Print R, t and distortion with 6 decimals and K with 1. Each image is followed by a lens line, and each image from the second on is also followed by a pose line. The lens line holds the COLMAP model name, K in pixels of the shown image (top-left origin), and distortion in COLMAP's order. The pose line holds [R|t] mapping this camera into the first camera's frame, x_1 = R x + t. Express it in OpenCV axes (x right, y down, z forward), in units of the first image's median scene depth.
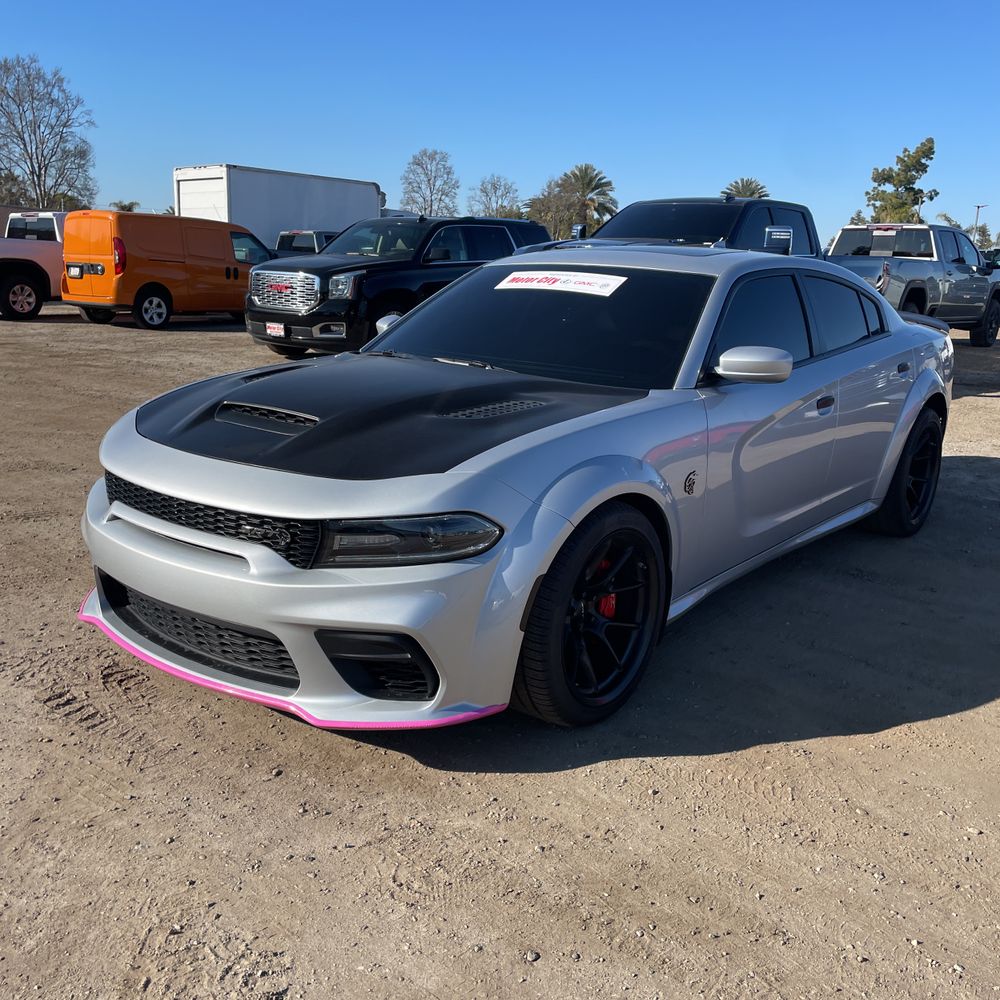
lens RADIAL K [[1020.4, 0, 503.2], [0, 1020.4, 499.0], [0, 0, 1]] dist [0.033420, 0.000000]
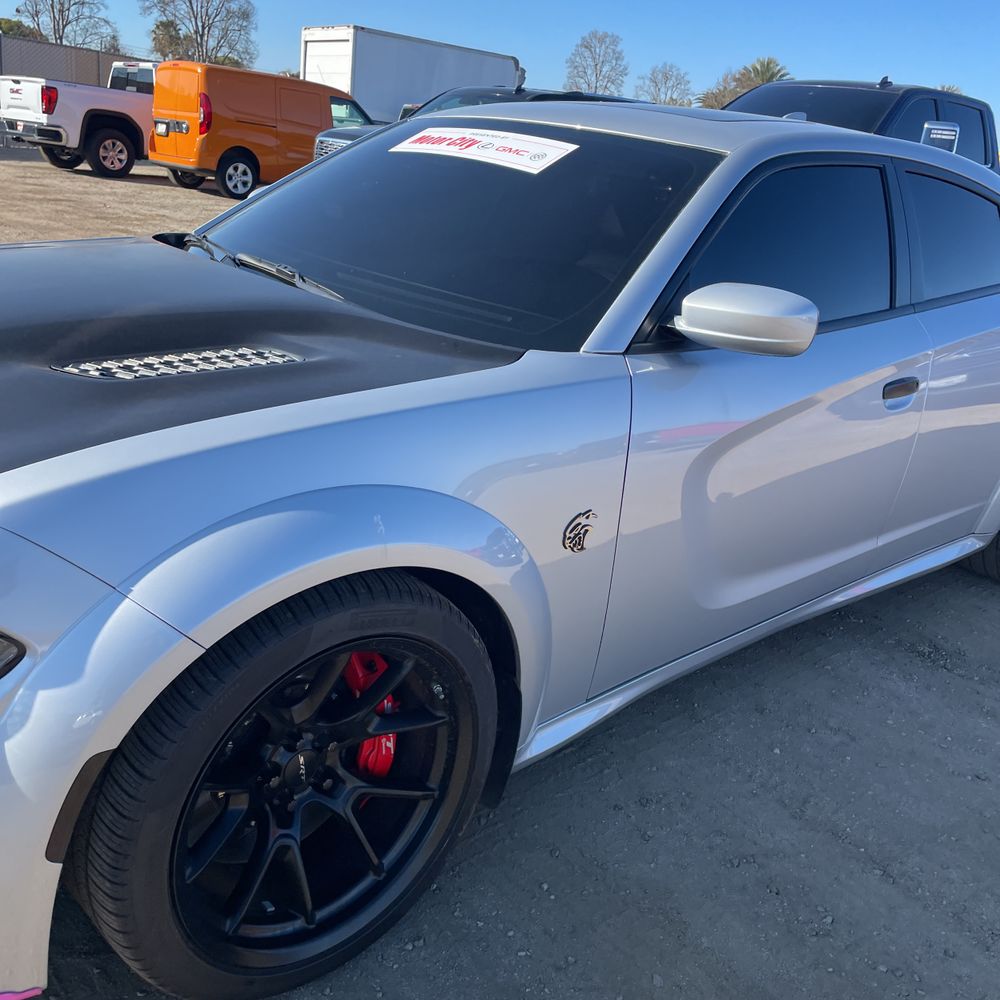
lens RADIAL K [[1020.4, 0, 504.9], [0, 1020.4, 490.4], [0, 0, 1]] dist [0.033420, 0.000000]
pose [[0.985327, 0.115081, -0.126042, 0.044369], [-0.103497, 0.990092, 0.094905, -0.017788], [0.135715, -0.080468, 0.987475, 0.098374]]
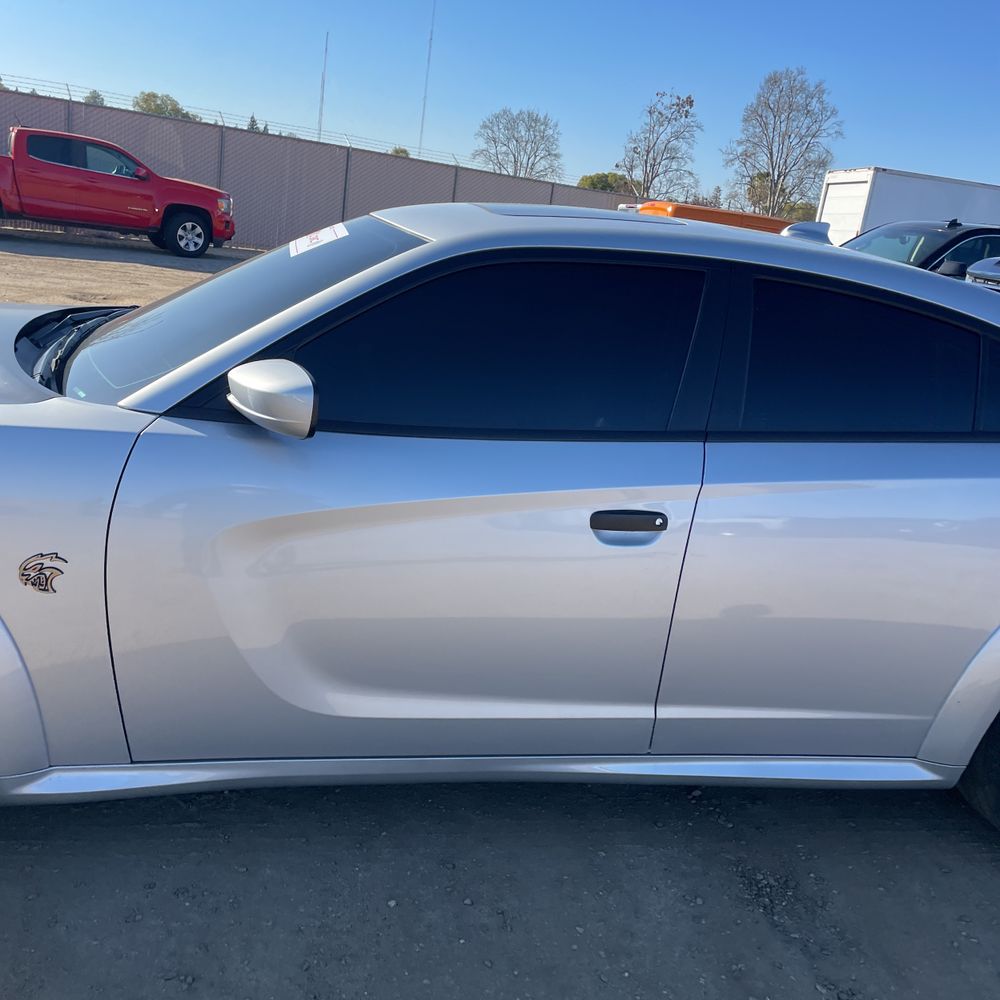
lens RADIAL K [[1020.4, 0, 499.6], [0, 1020.4, 501.8], [0, 0, 1]] dist [0.033420, 0.000000]
pose [[0.760728, 0.237061, -0.604232, 0.146831], [-0.244690, 0.966975, 0.071314, -0.032103], [0.601183, 0.093599, 0.793611, 0.148712]]
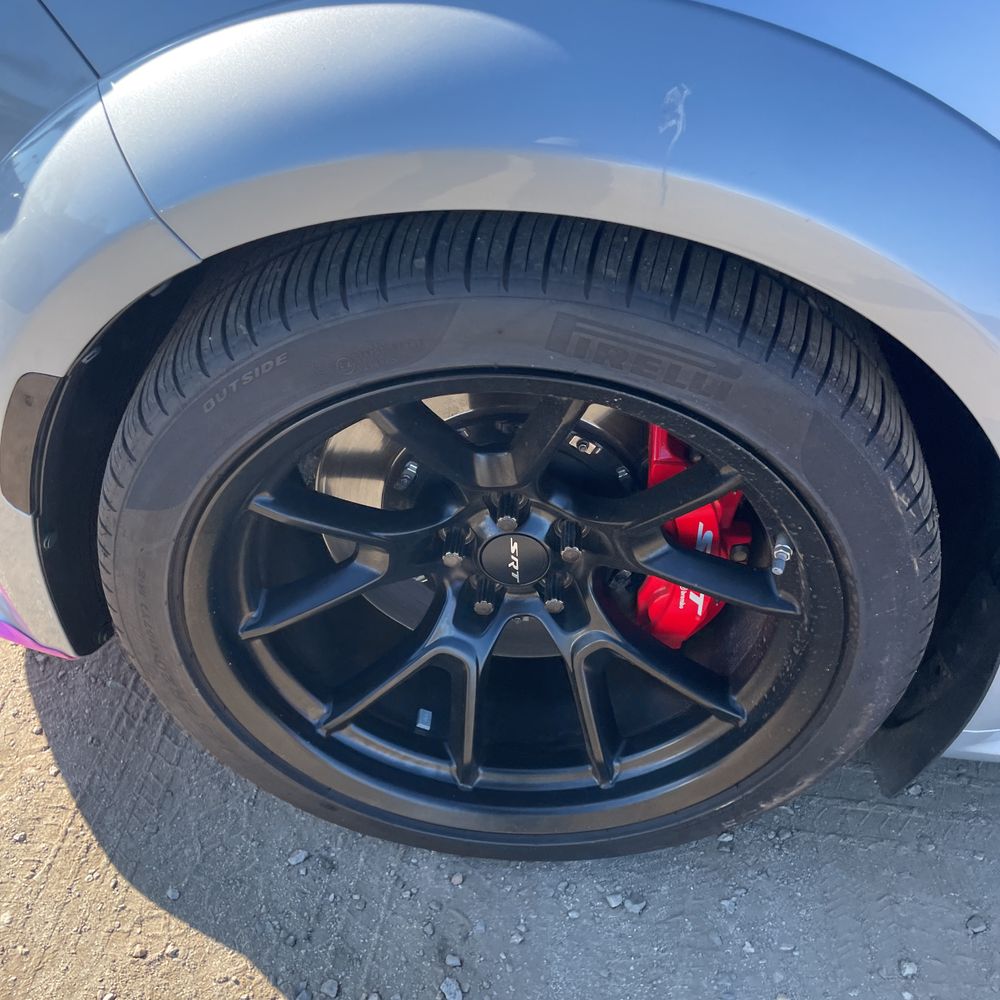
lens RADIAL K [[1020.4, 0, 496.3], [0, 1020.4, 510.0], [0, 0, 1]] dist [0.033420, 0.000000]
pose [[0.562716, 0.561686, -0.606514, 0.047565], [-0.262824, 0.817194, 0.512949, -0.010296], [0.783756, -0.129238, 0.607473, 0.158334]]
